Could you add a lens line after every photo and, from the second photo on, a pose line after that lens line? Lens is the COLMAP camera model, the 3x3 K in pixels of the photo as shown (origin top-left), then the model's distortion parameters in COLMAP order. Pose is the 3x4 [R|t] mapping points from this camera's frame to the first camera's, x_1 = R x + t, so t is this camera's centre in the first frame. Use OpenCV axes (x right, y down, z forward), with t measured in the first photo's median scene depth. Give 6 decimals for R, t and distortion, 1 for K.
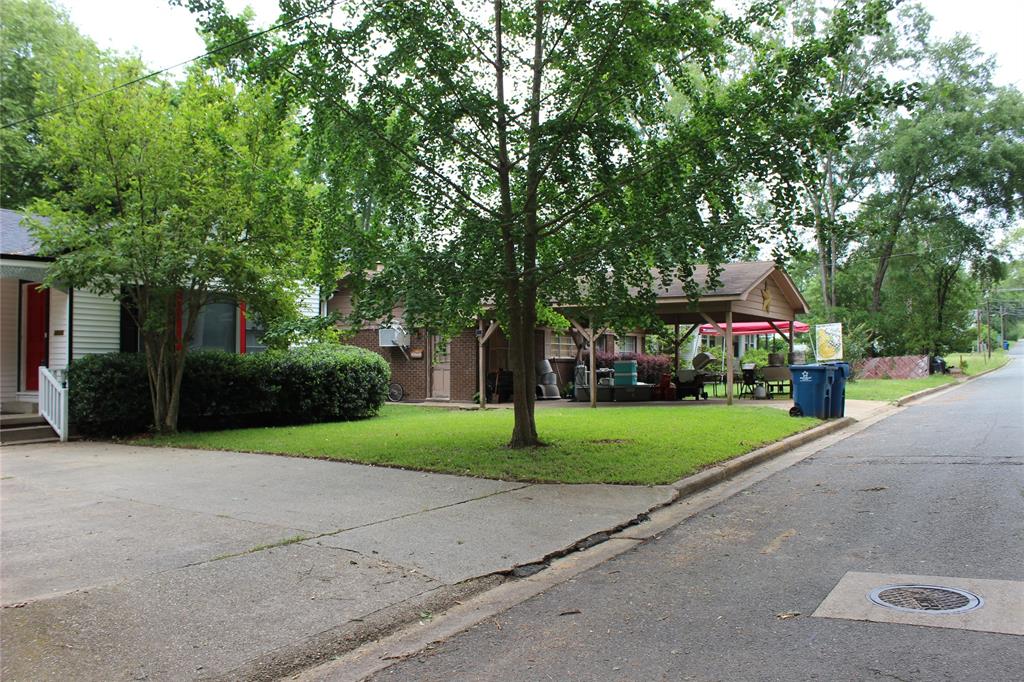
lens RADIAL K [[882.1, 0, 510.0], [0, 882.1, 340.7], [0, 0, 1]] dist [-0.130354, 0.090402]
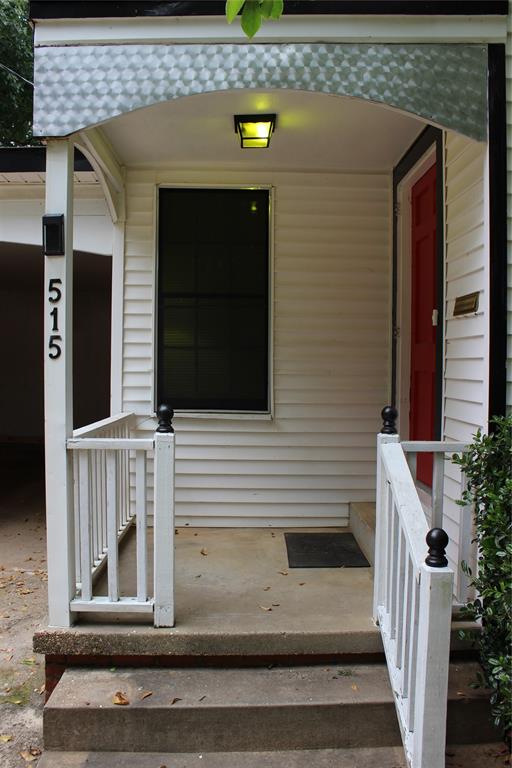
lens RADIAL K [[661.6, 0, 254.6], [0, 661.6, 381.3], [0, 0, 1]] dist [-0.130354, 0.090402]
pose [[0.564580, 0.024226, -0.825023, -0.397685], [0.009314, 0.999319, 0.035717, 0.007139], [0.825326, -0.027850, 0.563969, 0.836123]]
